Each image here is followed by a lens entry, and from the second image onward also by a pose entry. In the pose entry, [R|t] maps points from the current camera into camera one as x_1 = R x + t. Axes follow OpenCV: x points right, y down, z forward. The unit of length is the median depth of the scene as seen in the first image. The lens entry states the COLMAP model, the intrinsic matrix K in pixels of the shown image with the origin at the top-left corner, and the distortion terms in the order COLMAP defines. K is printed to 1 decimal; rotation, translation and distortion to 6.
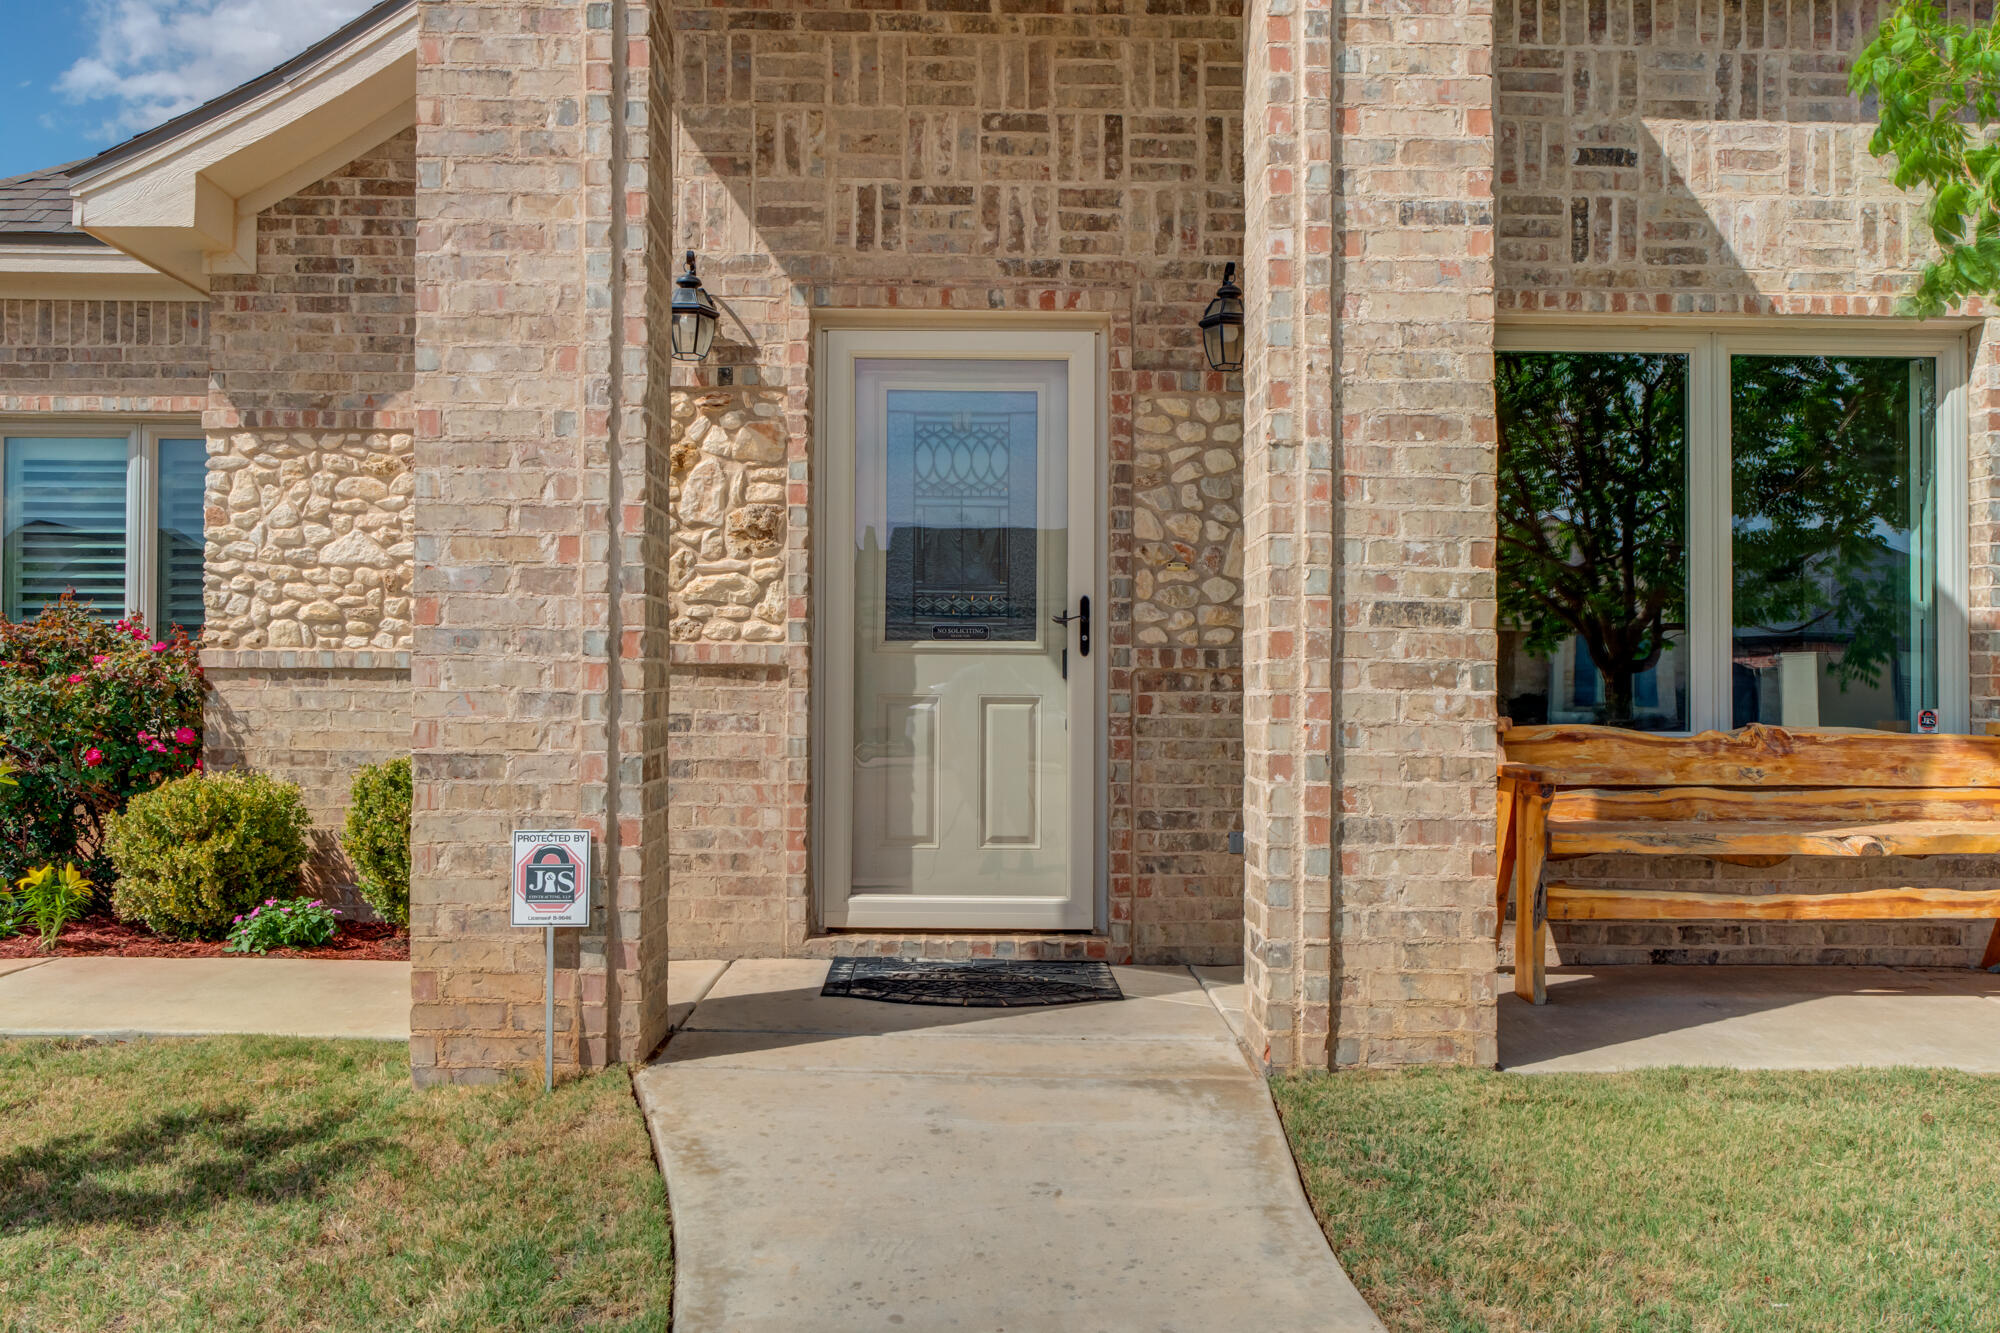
lens RADIAL K [[1431.5, 0, 973.8], [0, 1431.5, 677.6], [0, 0, 1]] dist [-0.023541, 0.027802]
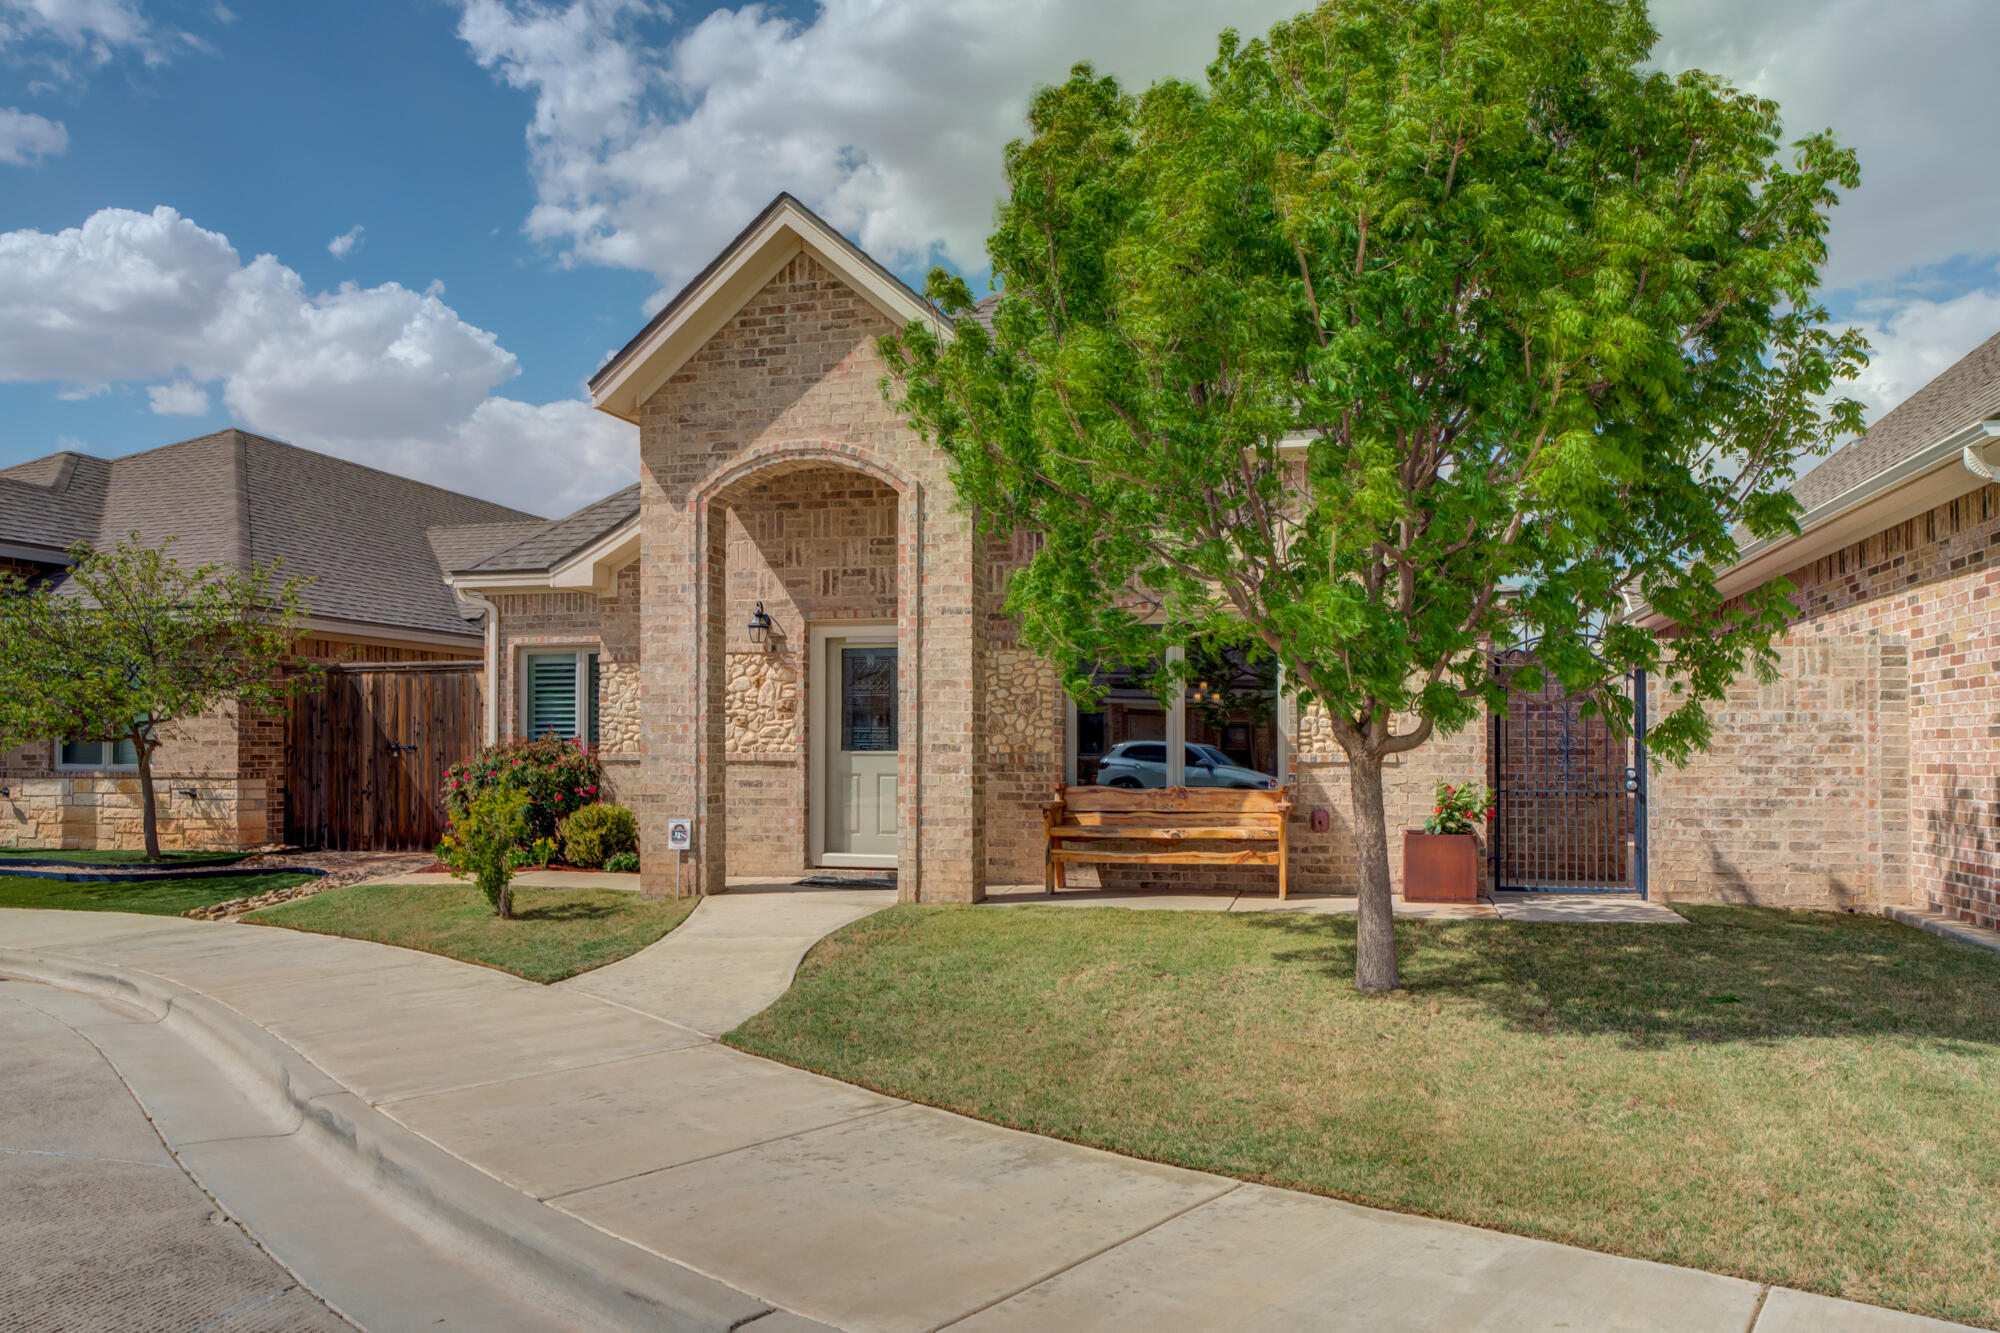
lens RADIAL K [[1431.5, 0, 1014.0], [0, 1431.5, 727.0], [0, 0, 1]] dist [-0.023541, 0.027802]
pose [[0.963240, -0.008966, -0.268492, 0.917944], [0.008005, 0.999957, -0.004676, -0.054566], [0.268523, 0.002355, 0.963270, -1.335382]]
